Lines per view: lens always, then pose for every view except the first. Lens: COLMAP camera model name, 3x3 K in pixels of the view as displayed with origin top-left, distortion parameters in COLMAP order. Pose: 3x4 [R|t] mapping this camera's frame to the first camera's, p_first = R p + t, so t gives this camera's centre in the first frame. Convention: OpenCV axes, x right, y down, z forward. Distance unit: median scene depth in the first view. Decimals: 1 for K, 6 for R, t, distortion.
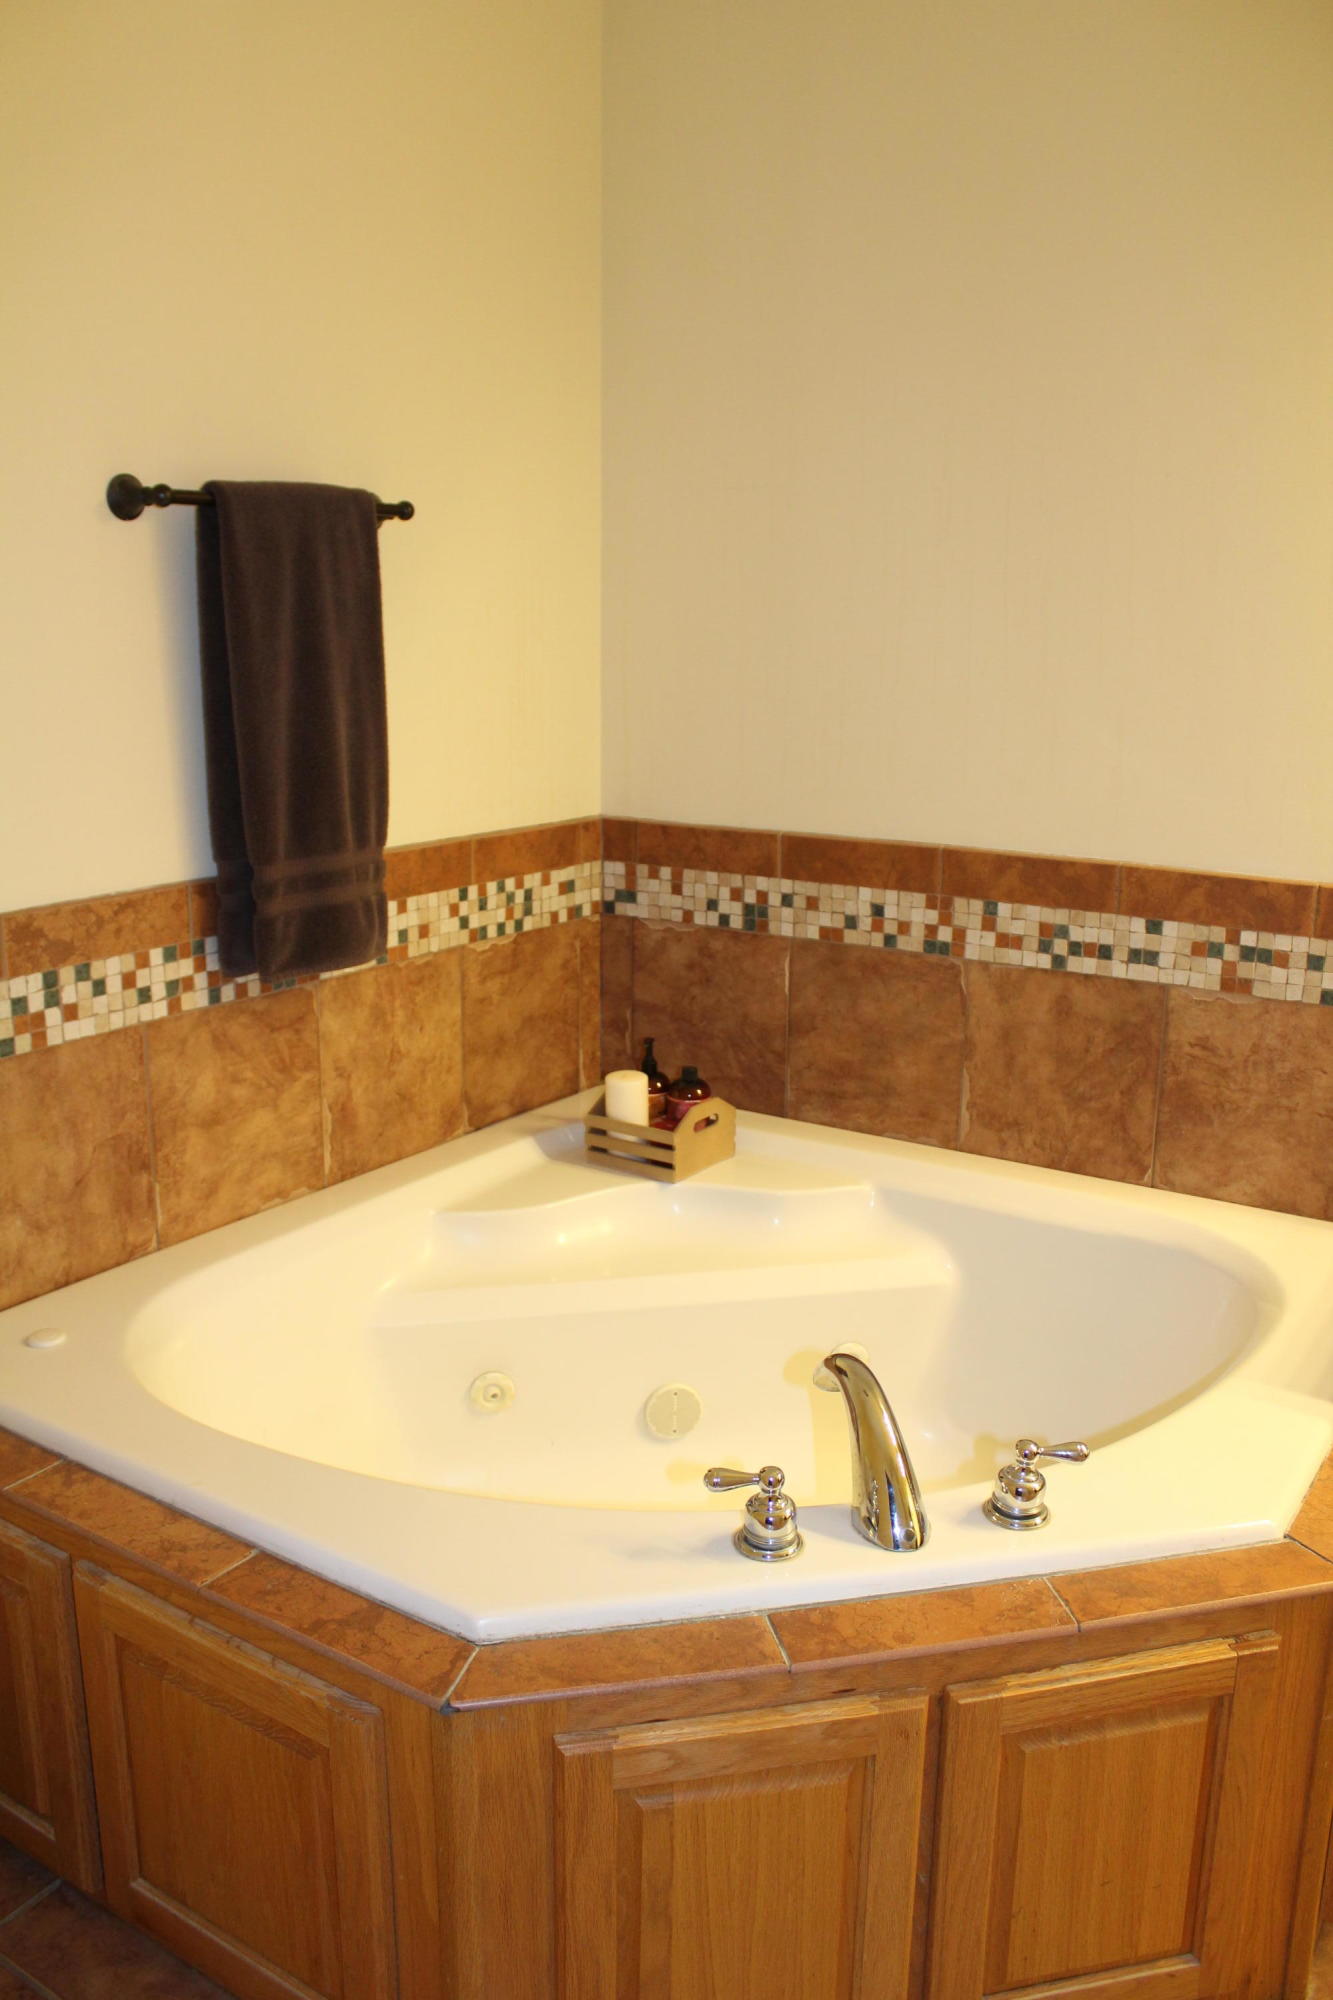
lens RADIAL K [[1596.0, 0, 666.5], [0, 1596.0, 1000.0], [0, 0, 1]] dist [-0.200314, 0.161498]
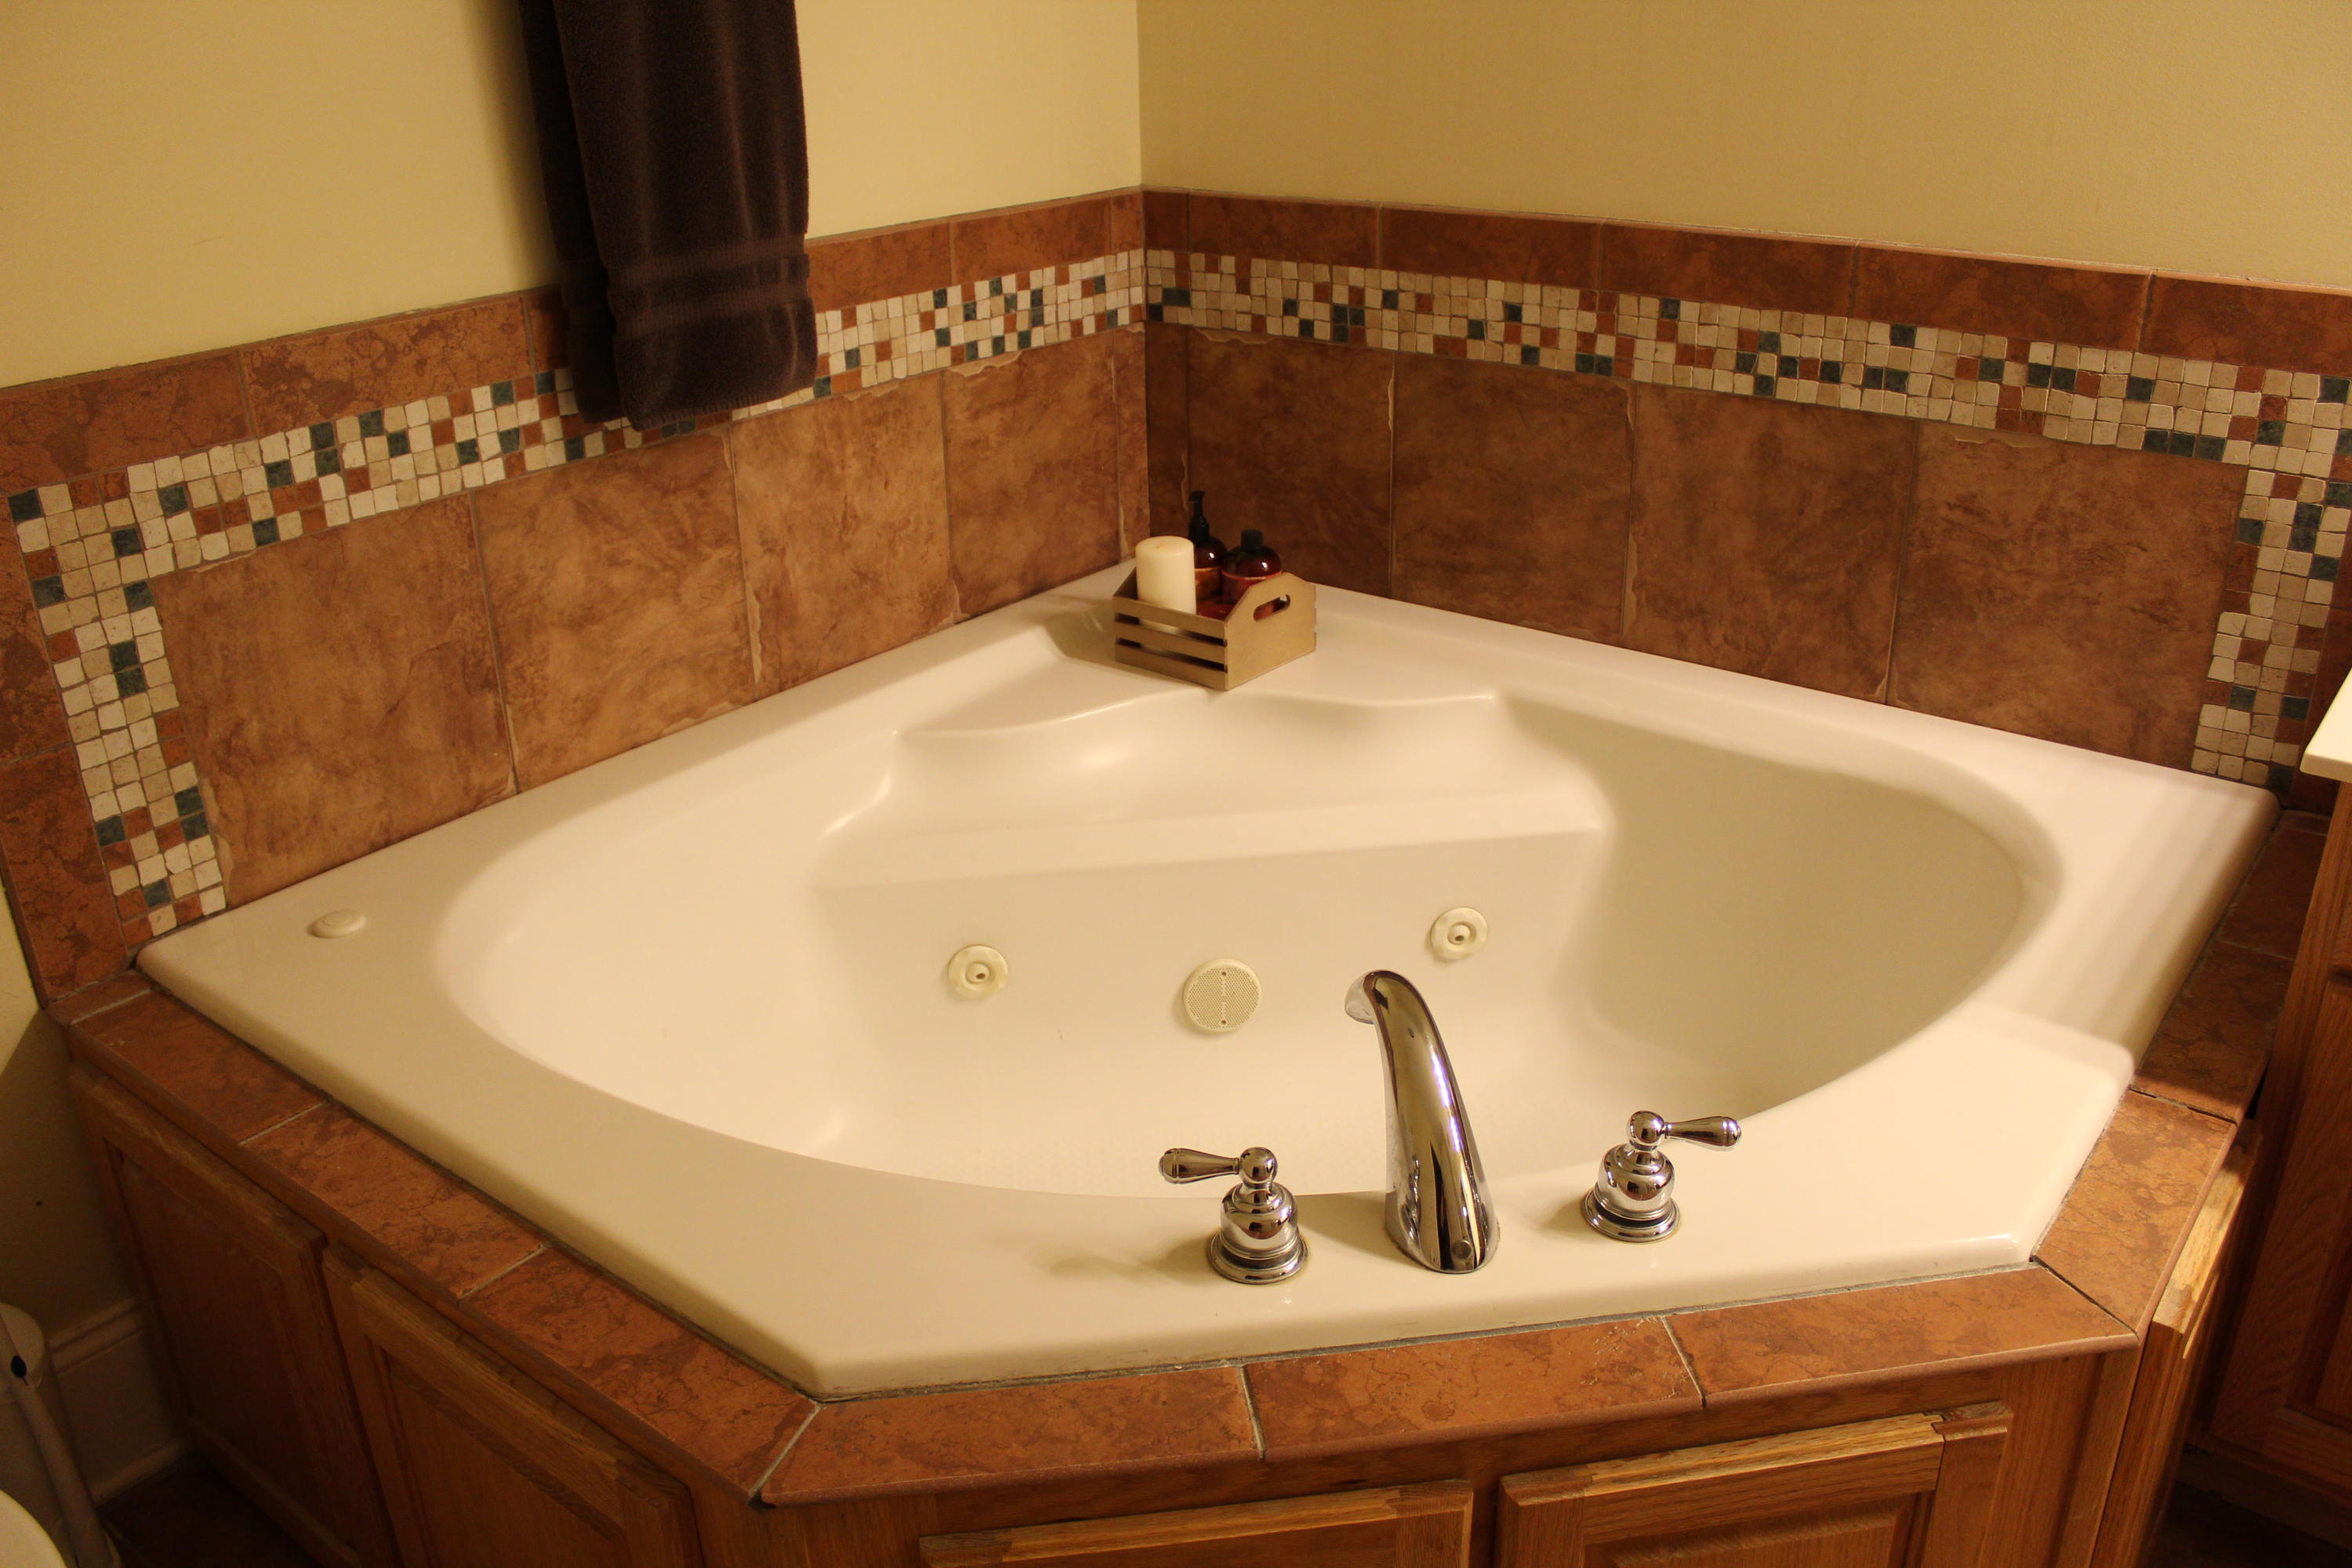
lens RADIAL K [[1899.0, 0, 1176.0], [0, 1899.0, 784.0], [0, 0, 1]] dist [-0.174687, 0.142576]
pose [[0.996345, 0.004871, -0.085280, 0.061235], [0.011072, 0.982584, 0.185488, -0.006355], [0.084698, -0.185754, 0.978939, 0.137341]]
